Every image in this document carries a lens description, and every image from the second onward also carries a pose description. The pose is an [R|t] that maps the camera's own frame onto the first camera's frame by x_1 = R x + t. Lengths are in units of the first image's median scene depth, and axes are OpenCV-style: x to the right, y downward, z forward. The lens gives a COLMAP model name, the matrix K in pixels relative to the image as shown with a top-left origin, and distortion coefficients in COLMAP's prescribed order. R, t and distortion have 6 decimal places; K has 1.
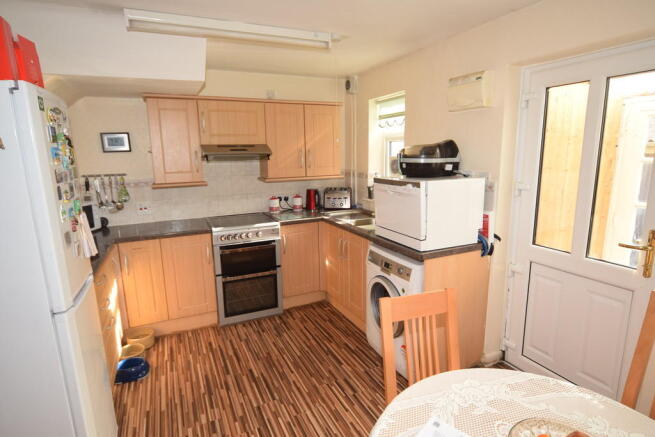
lens RADIAL K [[349.6, 0, 329.9], [0, 349.6, 218.0], [0, 0, 1]] dist [-0.018850, 0.004919]
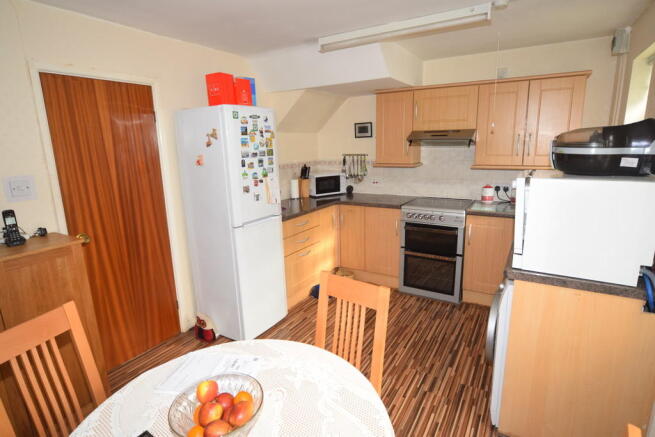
lens RADIAL K [[349.6, 0, 330.0], [0, 349.6, 218.4], [0, 0, 1]] dist [-0.018850, 0.004919]
pose [[0.558759, 0.182898, -0.808911, 0.454033], [-0.141289, 0.982113, 0.124464, -0.036185], [0.817206, 0.044745, 0.574606, 0.150962]]
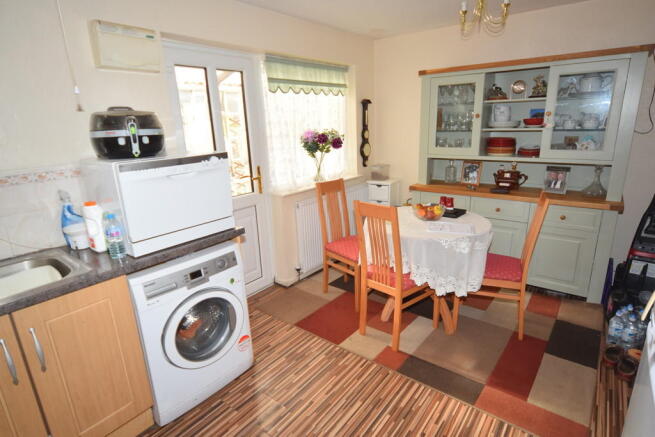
lens RADIAL K [[349.6, 0, 329.3], [0, 349.6, 219.3], [0, 0, 1]] dist [-0.018850, 0.004919]
pose [[-0.447006, -0.205418, 0.870625, -0.462733], [0.210898, 0.921639, 0.325736, -0.122206], [-0.869314, 0.329220, -0.368656, 0.789981]]
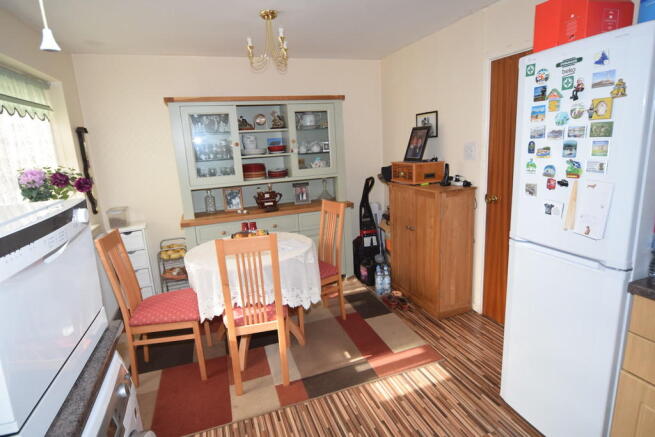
lens RADIAL K [[349.6, 0, 331.0], [0, 349.6, 218.6], [0, 0, 1]] dist [-0.018850, 0.004919]
pose [[-0.992875, 0.054350, 0.106042, -0.106439], [0.092218, 0.914060, 0.394957, -0.167031], [-0.075462, 0.401922, -0.912559, 0.988489]]
